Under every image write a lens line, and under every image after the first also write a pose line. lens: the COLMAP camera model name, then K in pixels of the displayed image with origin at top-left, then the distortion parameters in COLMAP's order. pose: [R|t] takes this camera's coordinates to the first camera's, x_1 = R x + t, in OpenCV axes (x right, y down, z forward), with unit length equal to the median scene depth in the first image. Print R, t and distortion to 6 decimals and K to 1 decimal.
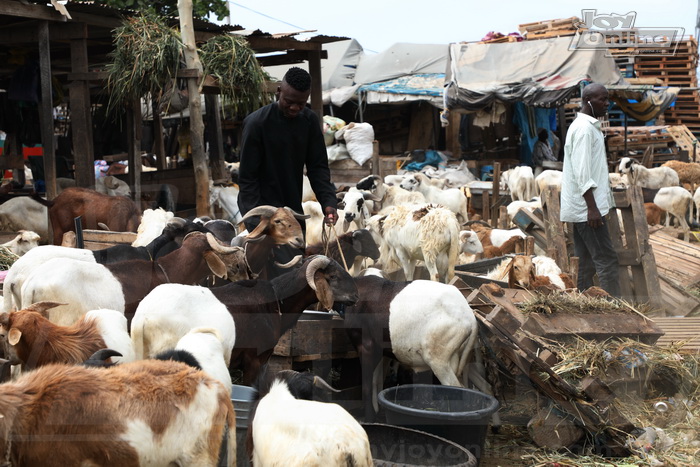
lens RADIAL K [[1410.3, 0, 348.5], [0, 1410.3, 231.8], [0, 0, 1]] dist [0.389410, 0.000000]
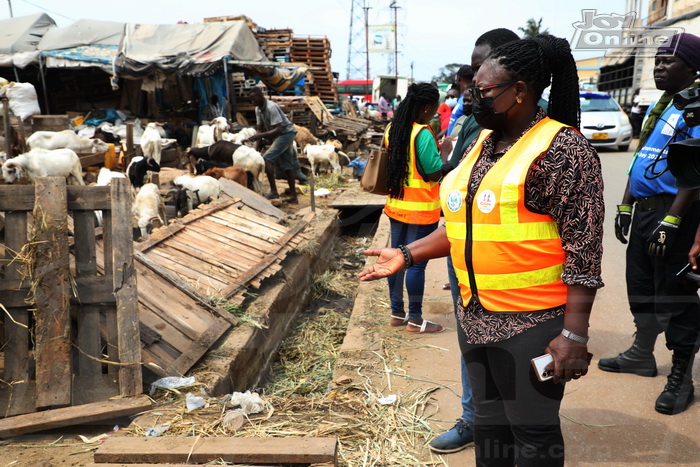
lens RADIAL K [[771.0, 0, 352.2], [0, 771.0, 234.0], [0, 0, 1]] dist [0.115041, 0.000000]
pose [[0.972046, -0.020352, 0.233906, 0.104805], [-0.003786, 0.994748, 0.102287, -0.020861], [-0.234759, -0.100314, 0.966864, 0.293927]]
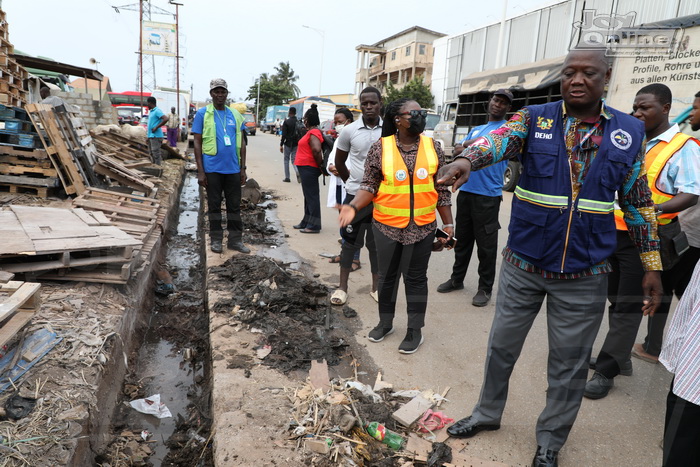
lens RADIAL K [[486.5, 0, 348.7], [0, 486.5, 230.9], [0, 0, 1]] dist [-0.038448, 0.008693]
pose [[0.809044, -0.043793, 0.586115, 0.477742], [-0.053335, 0.987636, 0.147415, -0.113767], [-0.585324, -0.150525, 0.796705, 1.516970]]
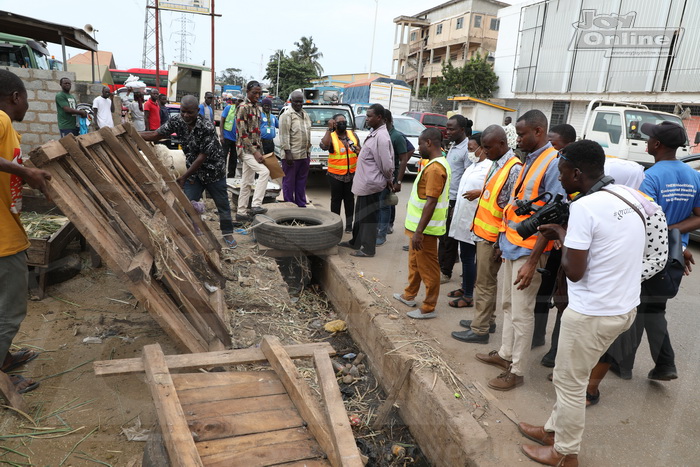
lens RADIAL K [[486.5, 0, 351.3], [0, 486.5, 234.9], [0, 0, 1]] dist [-0.038448, 0.008693]
pose [[0.814610, -0.064583, 0.576402, 0.586379], [-0.060400, 0.978933, 0.195045, -0.168671], [-0.576856, -0.193700, 0.793547, 2.068874]]
